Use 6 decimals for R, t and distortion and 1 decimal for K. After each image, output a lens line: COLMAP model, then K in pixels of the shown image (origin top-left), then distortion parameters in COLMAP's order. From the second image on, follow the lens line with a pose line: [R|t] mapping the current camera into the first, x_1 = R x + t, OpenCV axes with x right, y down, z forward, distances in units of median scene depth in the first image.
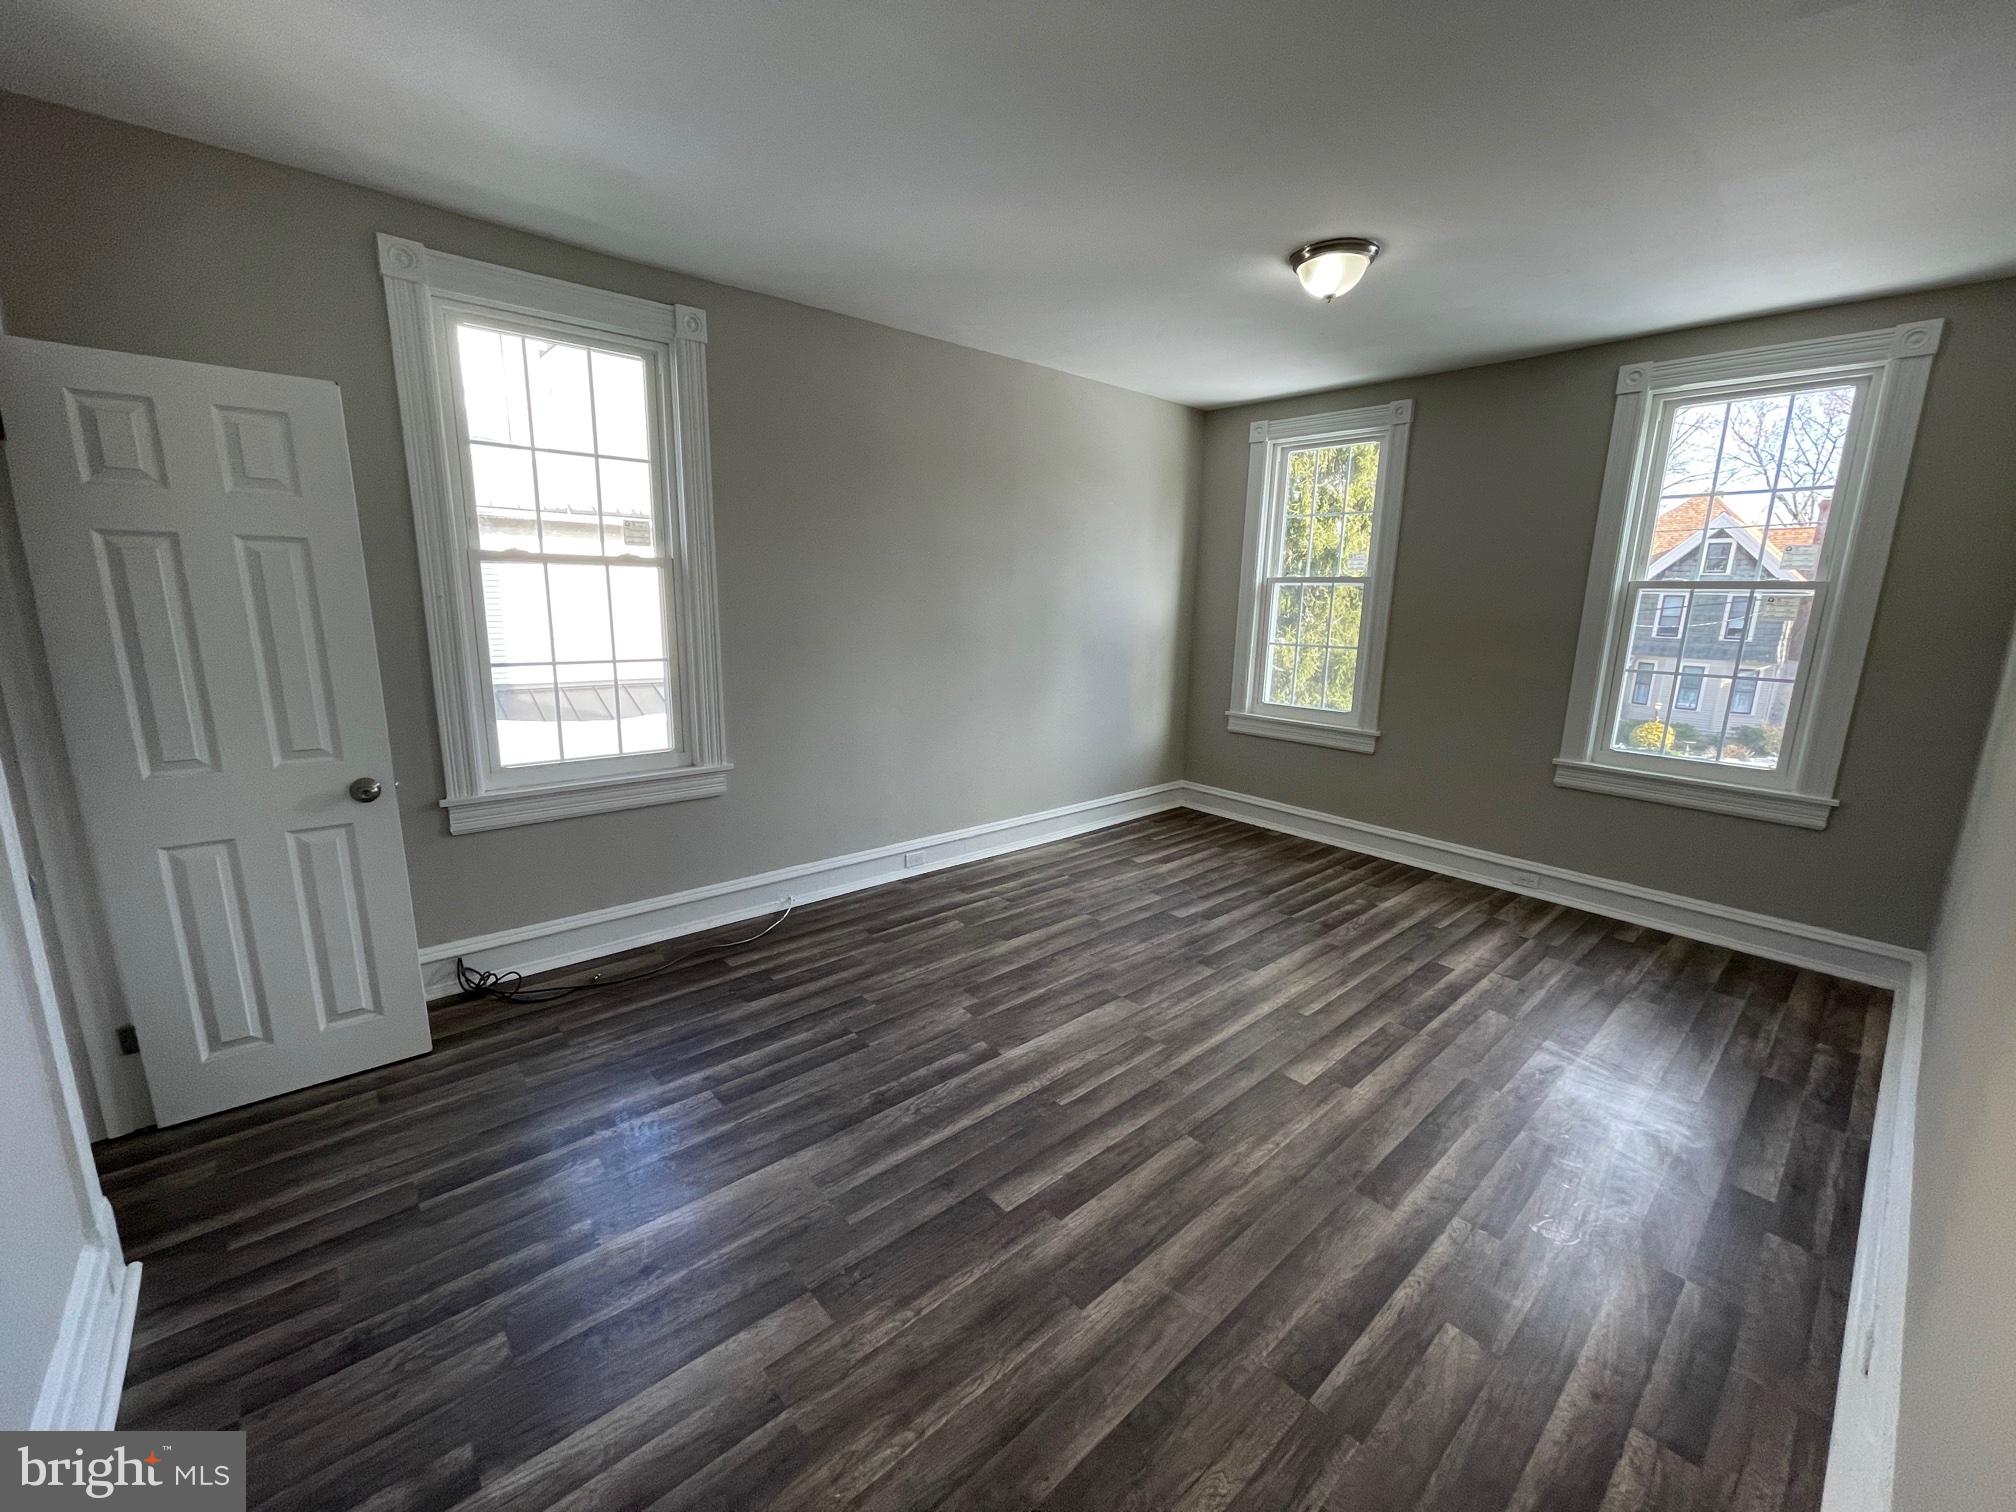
lens RADIAL K [[802.5, 0, 1000.9], [0, 802.5, 755.2], [0, 0, 1]] dist [-0.003056, 0.000243]
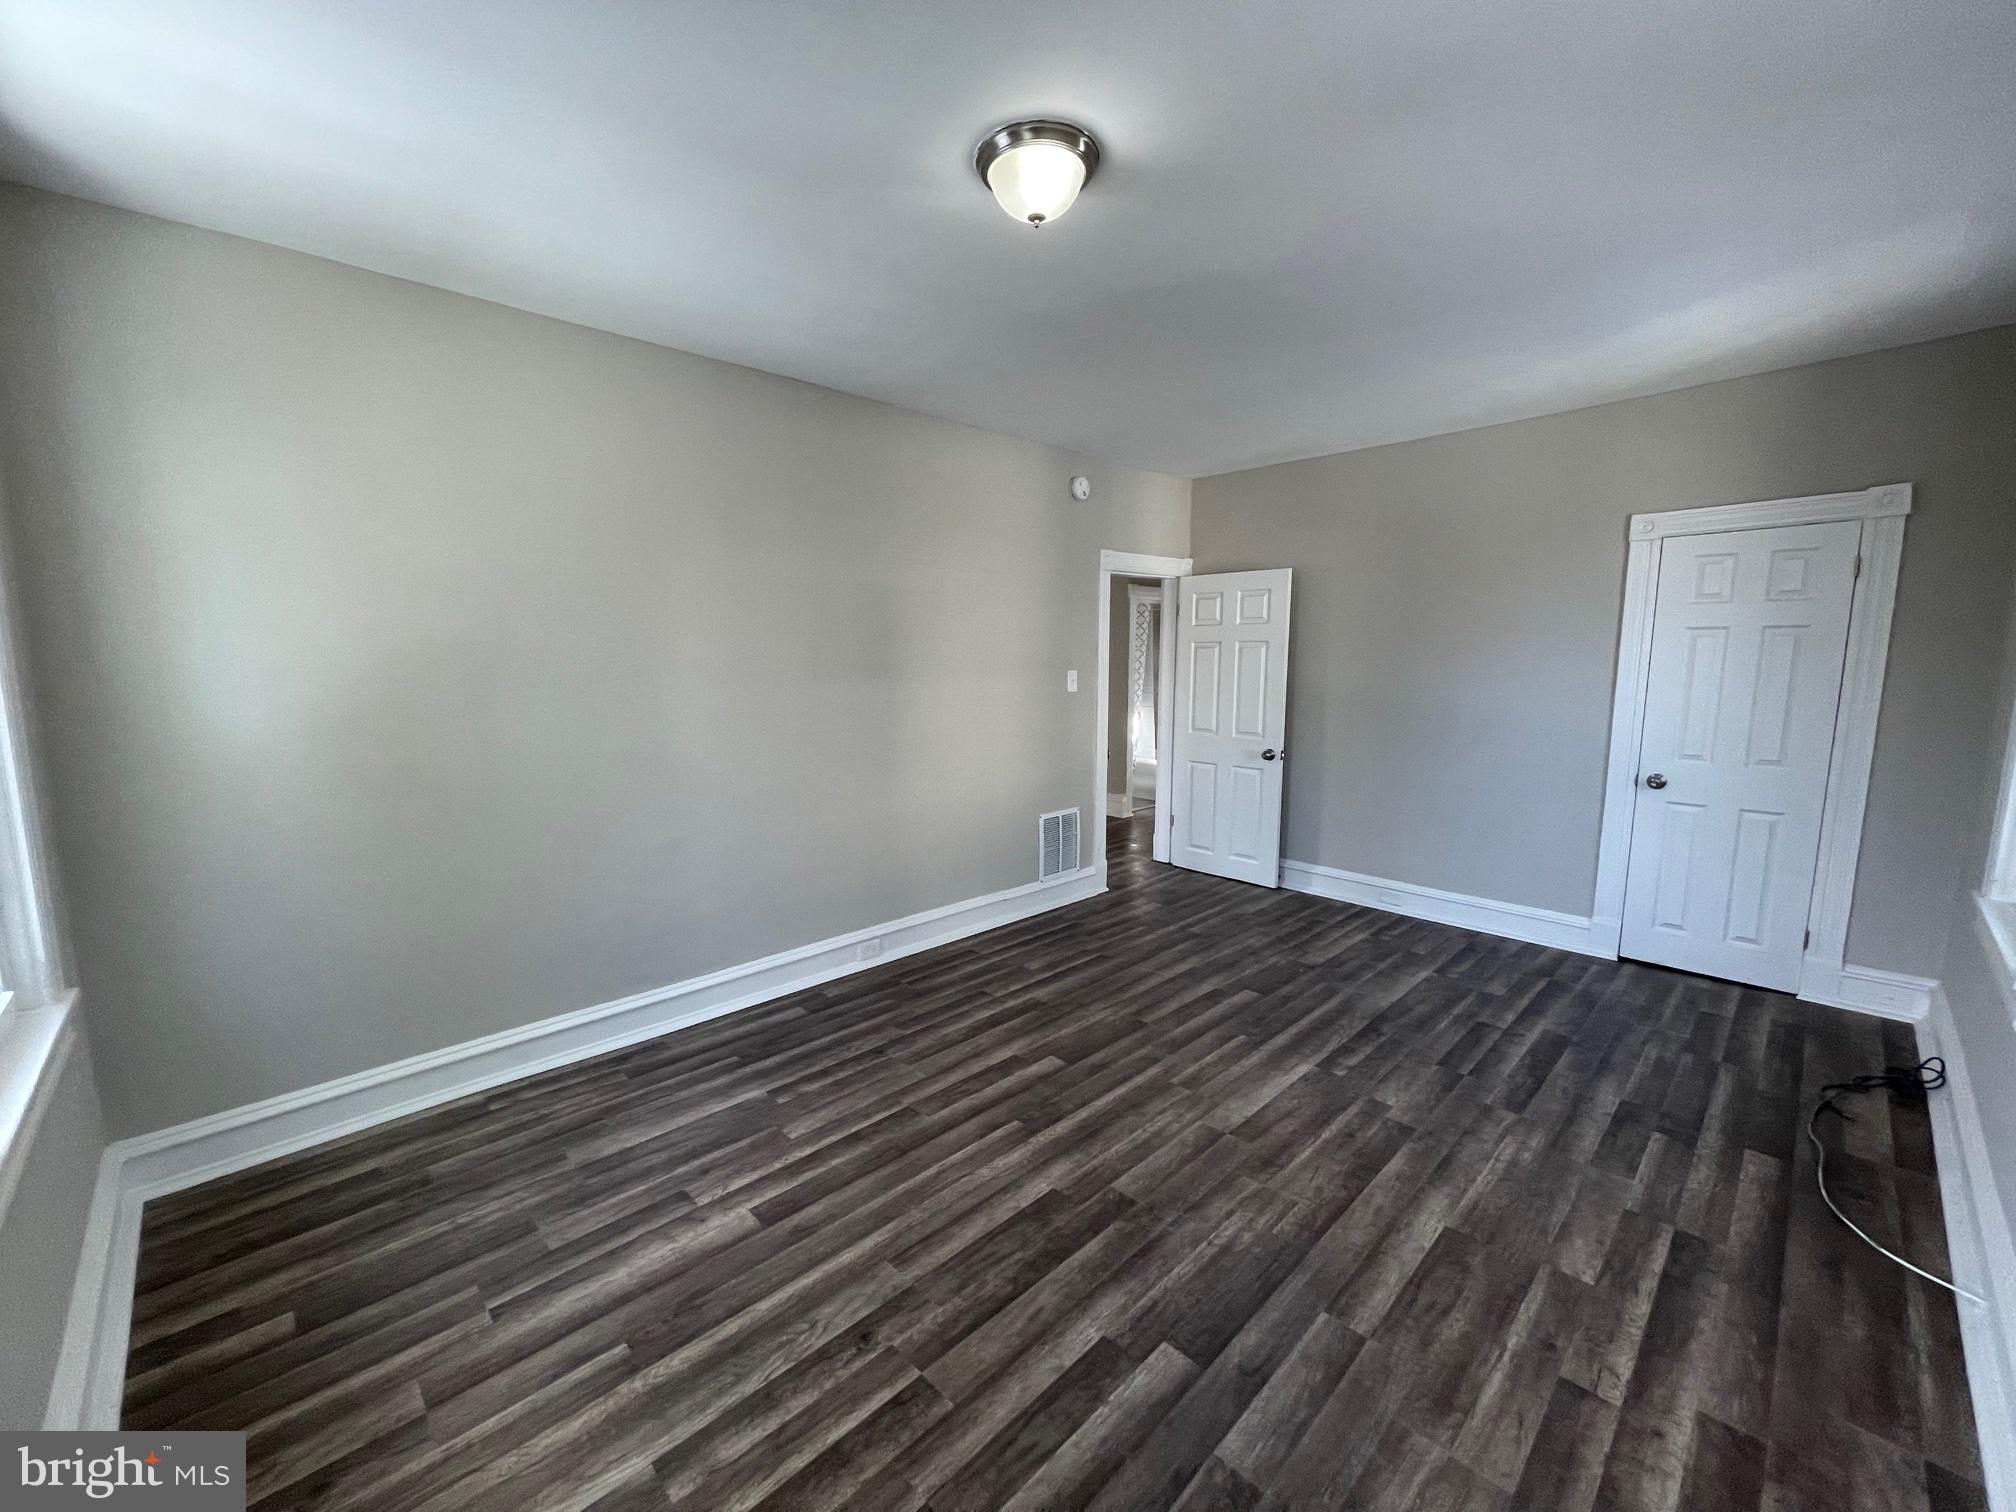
lens RADIAL K [[802.5, 0, 1000.8], [0, 802.5, 755.3], [0, 0, 1]] dist [-0.003056, 0.000243]
pose [[-0.998731, -0.008812, -0.049577, 0.464954], [-0.024562, 0.944749, 0.326874, -0.363271], [0.043958, 0.327677, -0.943767, 1.777977]]
